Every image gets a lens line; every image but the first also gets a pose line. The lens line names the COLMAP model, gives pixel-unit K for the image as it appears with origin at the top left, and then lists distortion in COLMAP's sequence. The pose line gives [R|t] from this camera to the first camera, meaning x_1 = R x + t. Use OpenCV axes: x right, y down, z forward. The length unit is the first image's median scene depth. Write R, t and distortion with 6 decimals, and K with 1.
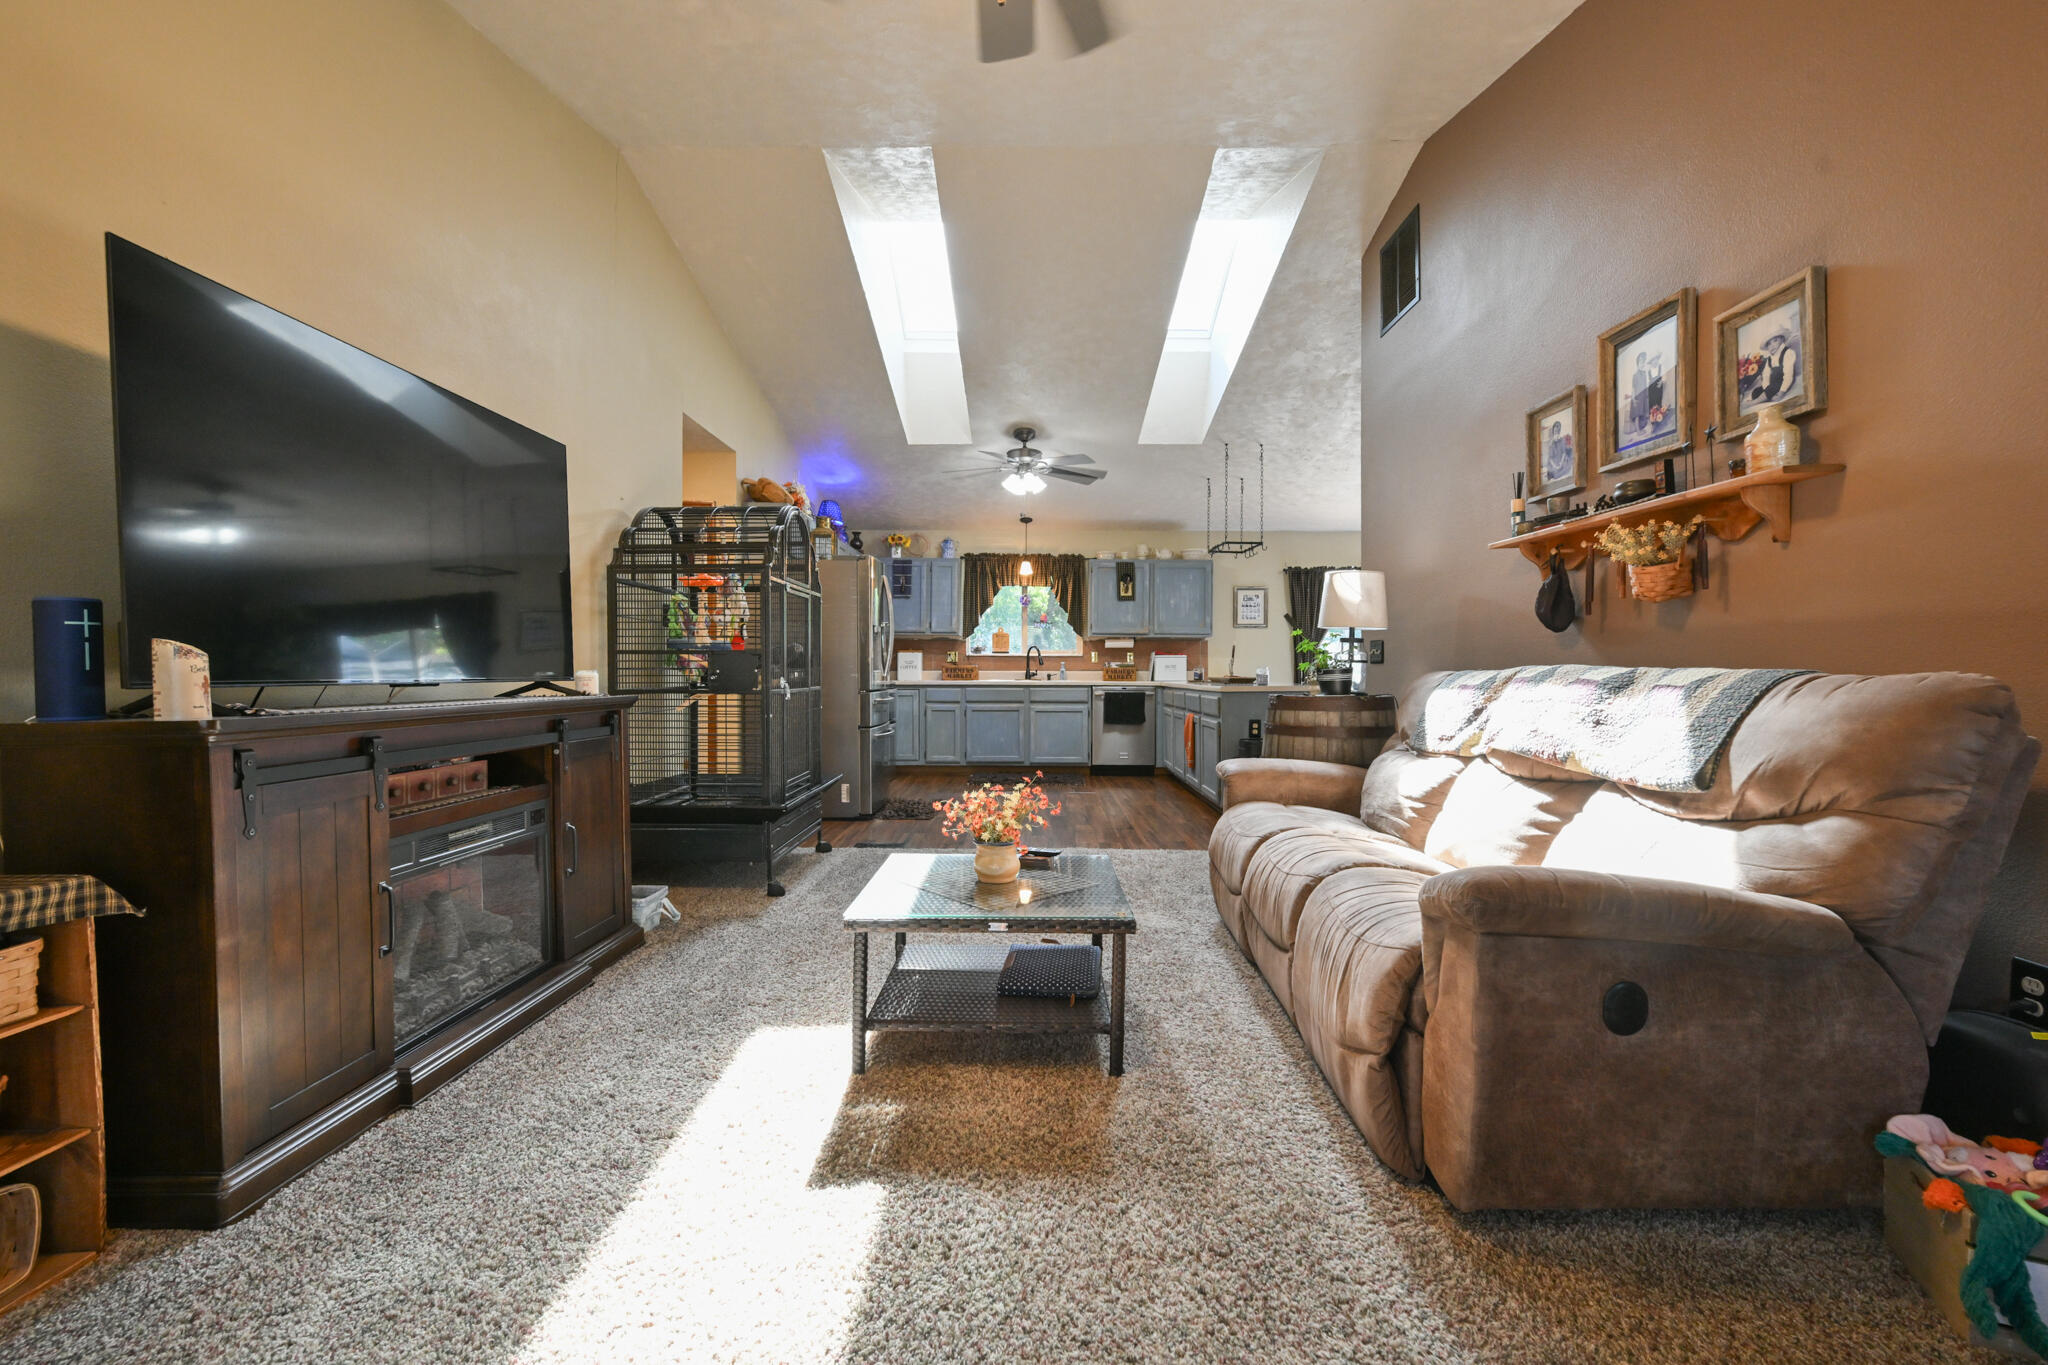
lens RADIAL K [[816.6, 0, 1024.0], [0, 816.6, 682.5], [0, 0, 1]] dist [-0.002701, -0.000519]
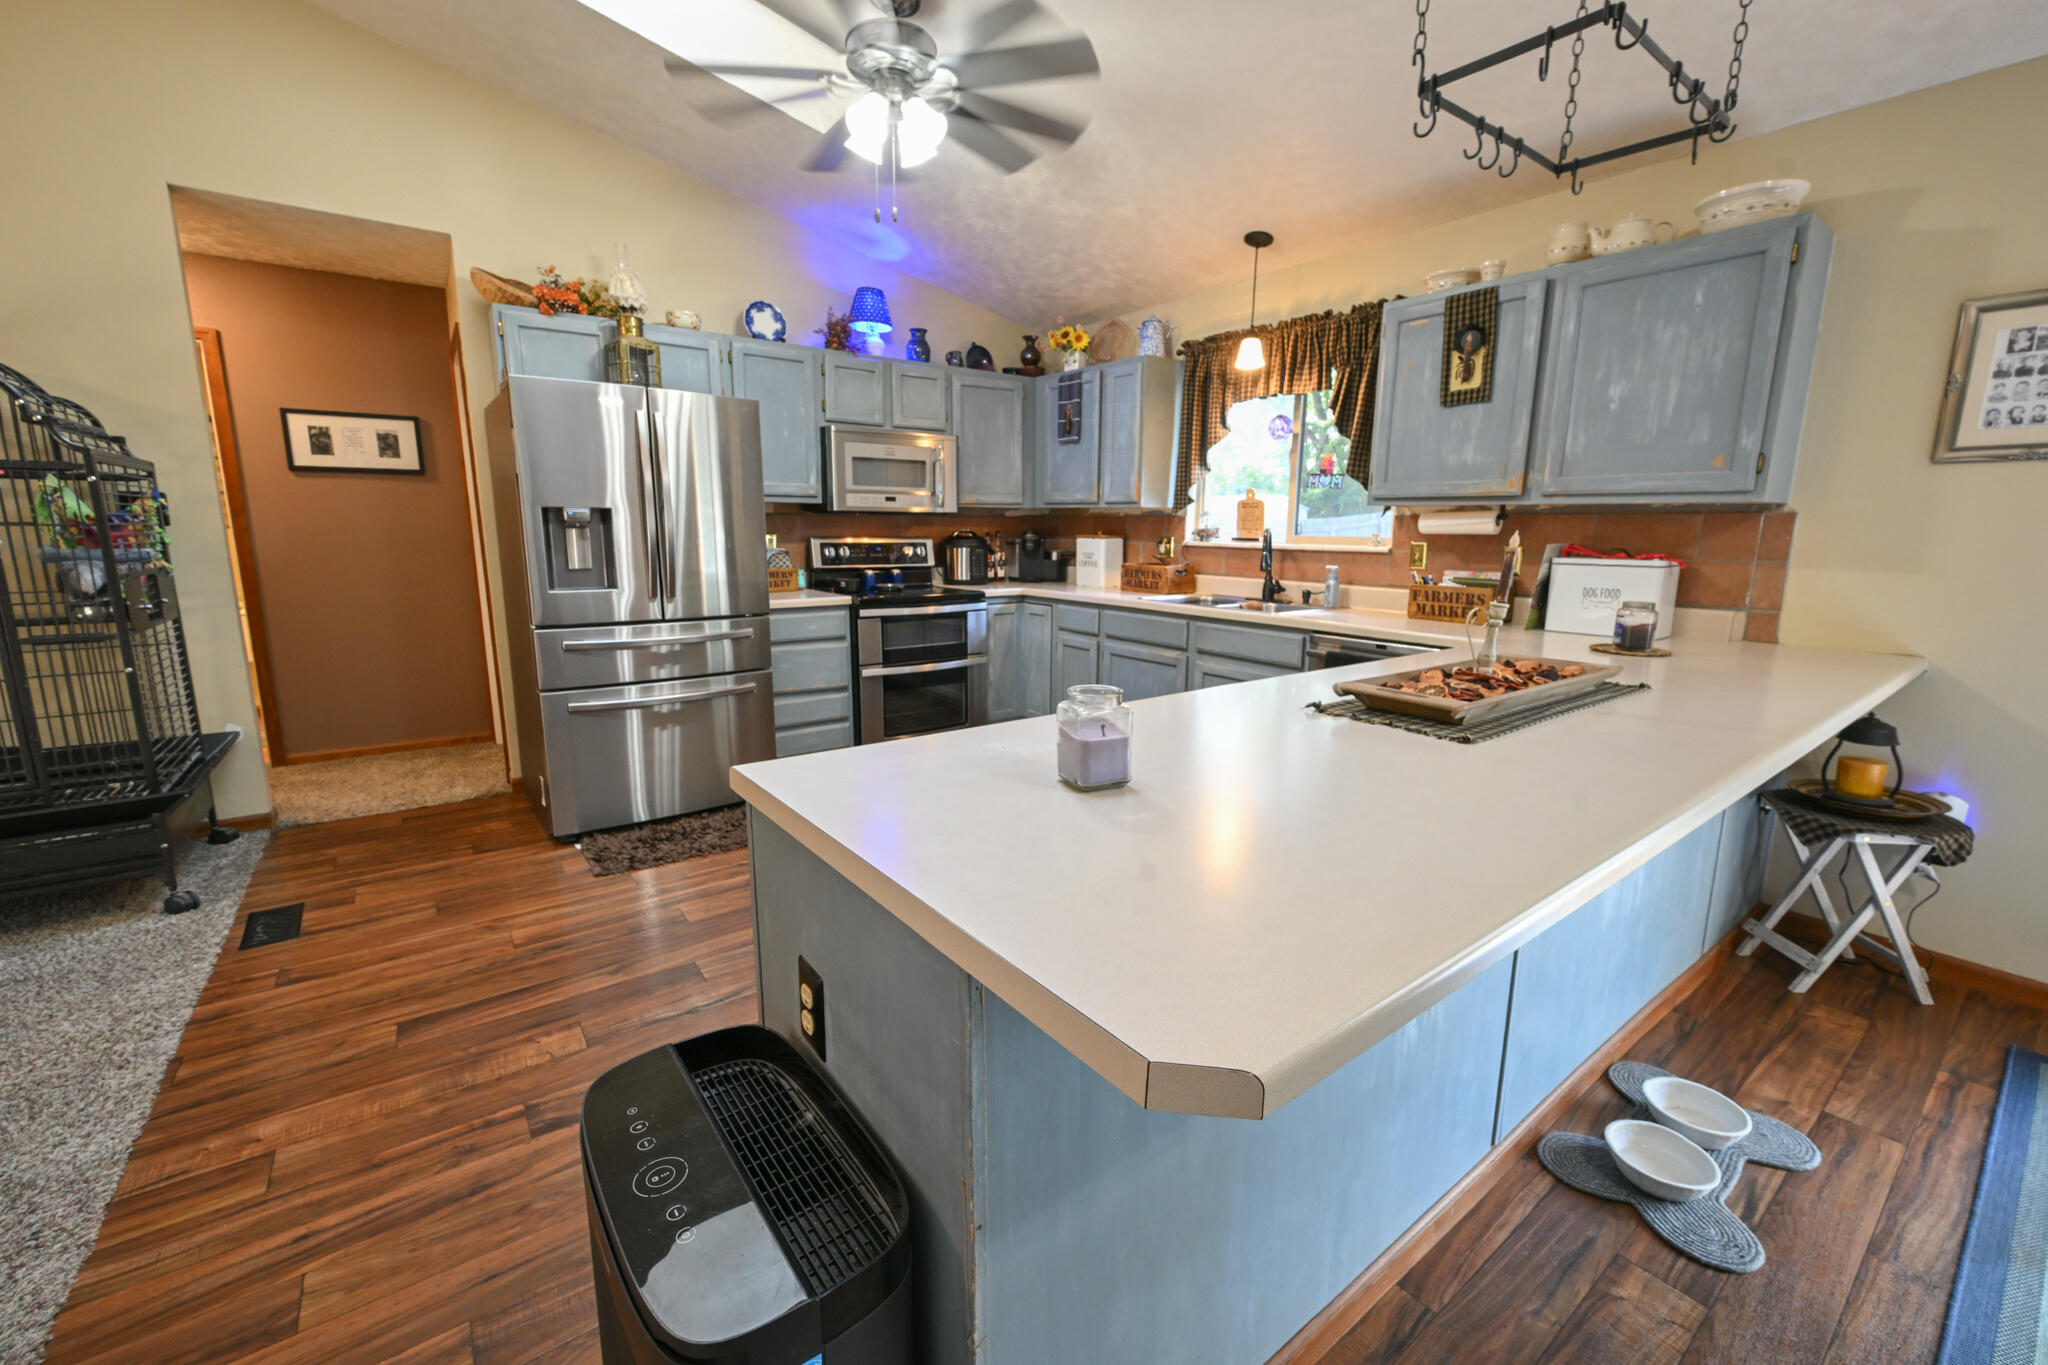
lens RADIAL K [[816.6, 0, 1024.0], [0, 816.6, 682.5], [0, 0, 1]] dist [-0.002701, -0.000519]
pose [[0.606035, 0.153846, -0.780418, 0.300598], [-0.020566, 0.983820, 0.177973, -0.038271], [0.795172, -0.091808, 0.599394, 0.603452]]
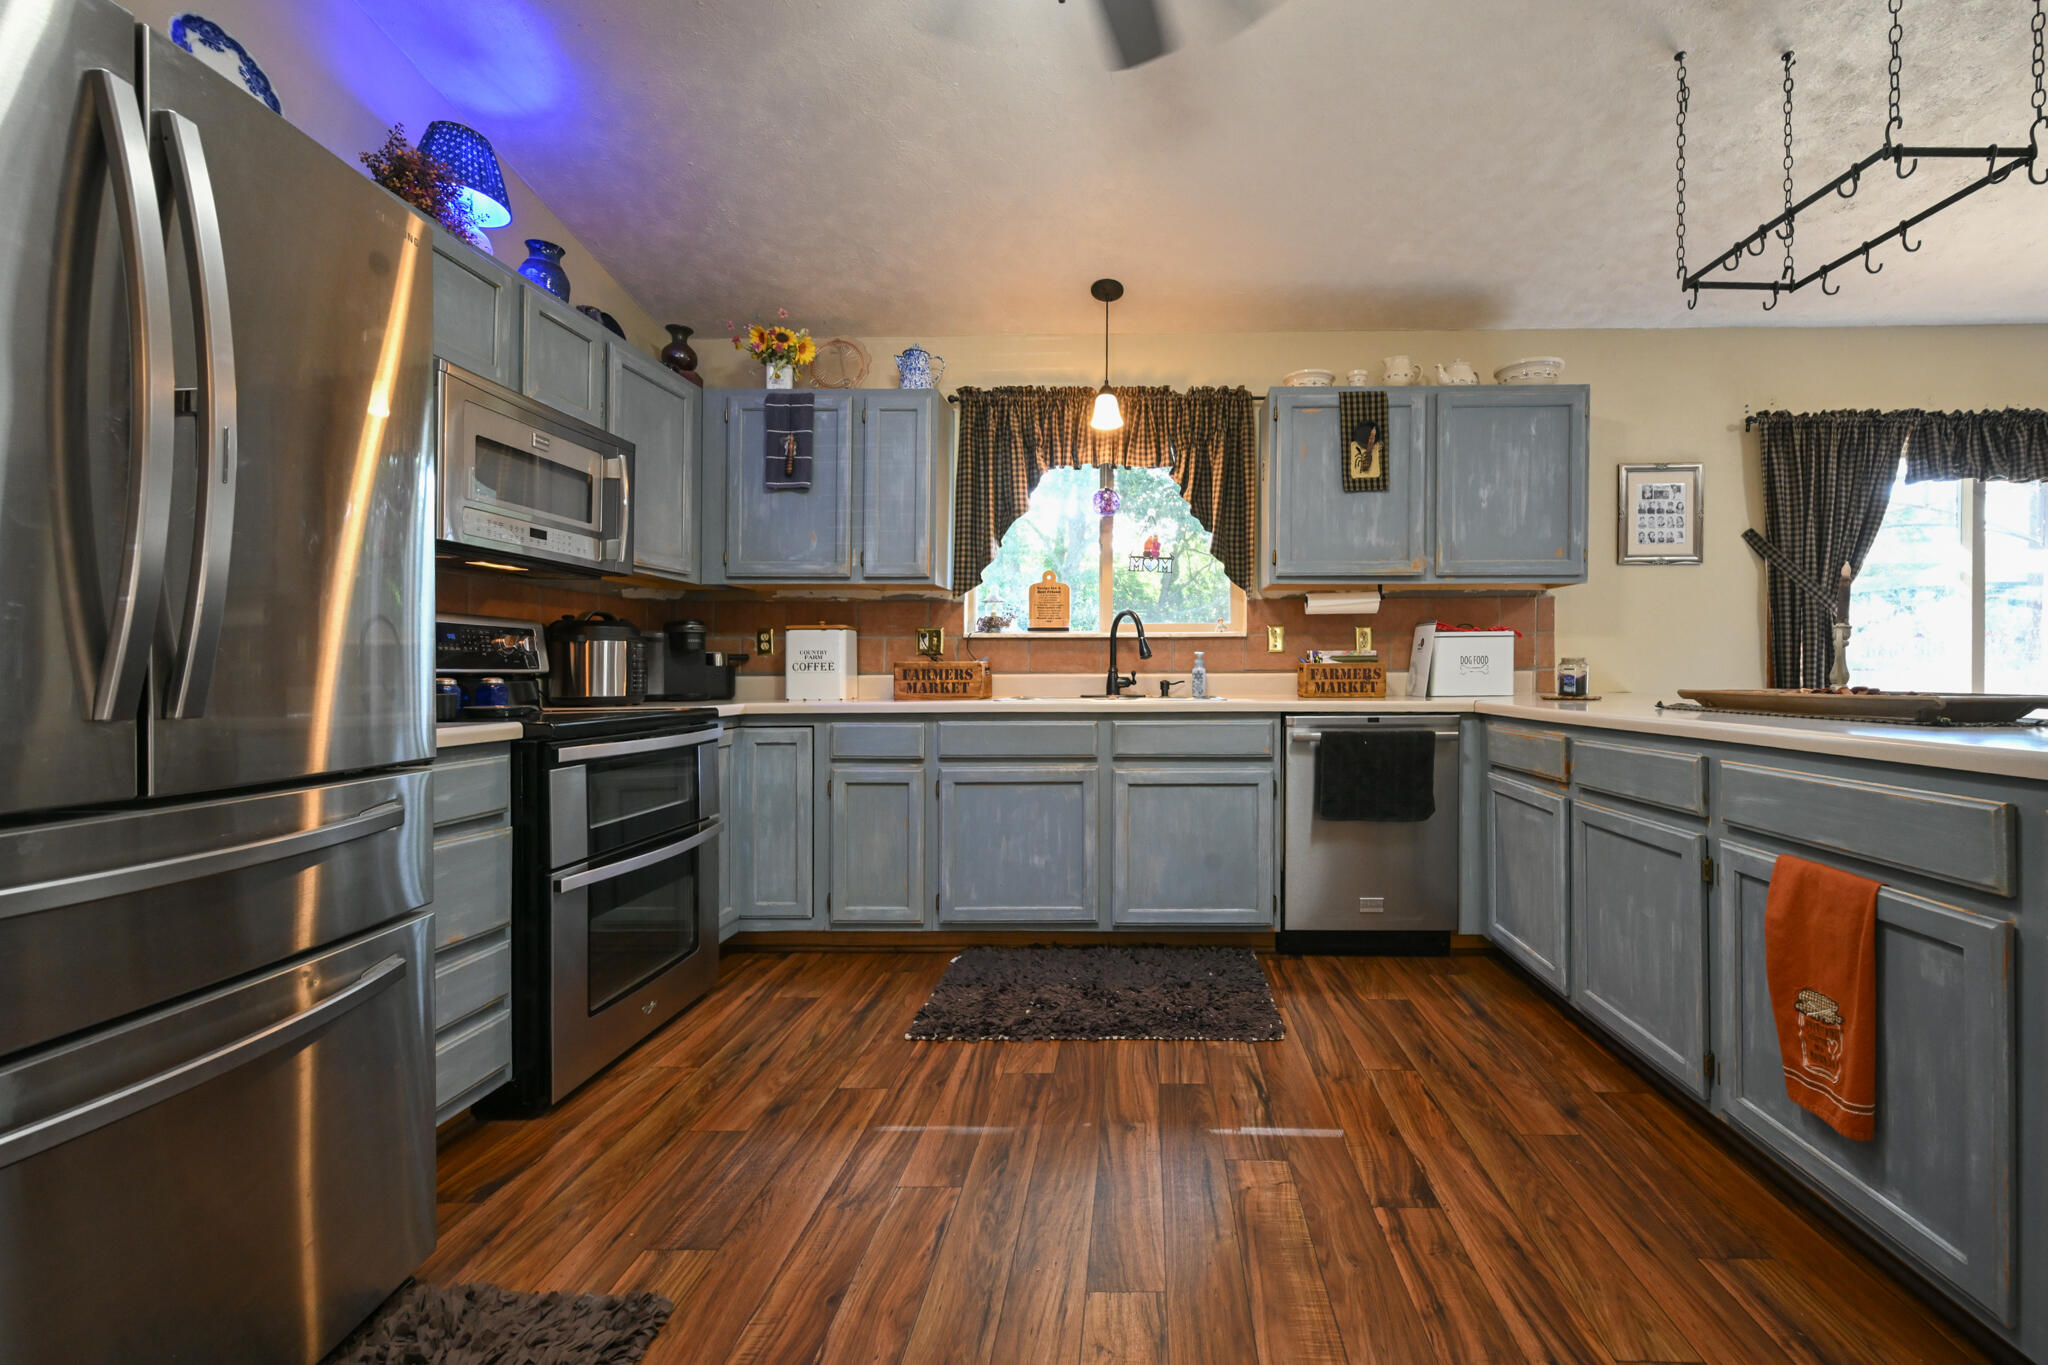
lens RADIAL K [[838.2, 0, 1127.4], [0, 838.2, 674.9], [0, 0, 1]] dist [-0.000445, -0.000281]
pose [[0.999967, -0.005922, -0.005634, 0.014158], [0.005855, 0.999911, -0.011976, -0.008833], [0.005704, 0.011943, 0.999912, 0.589718]]
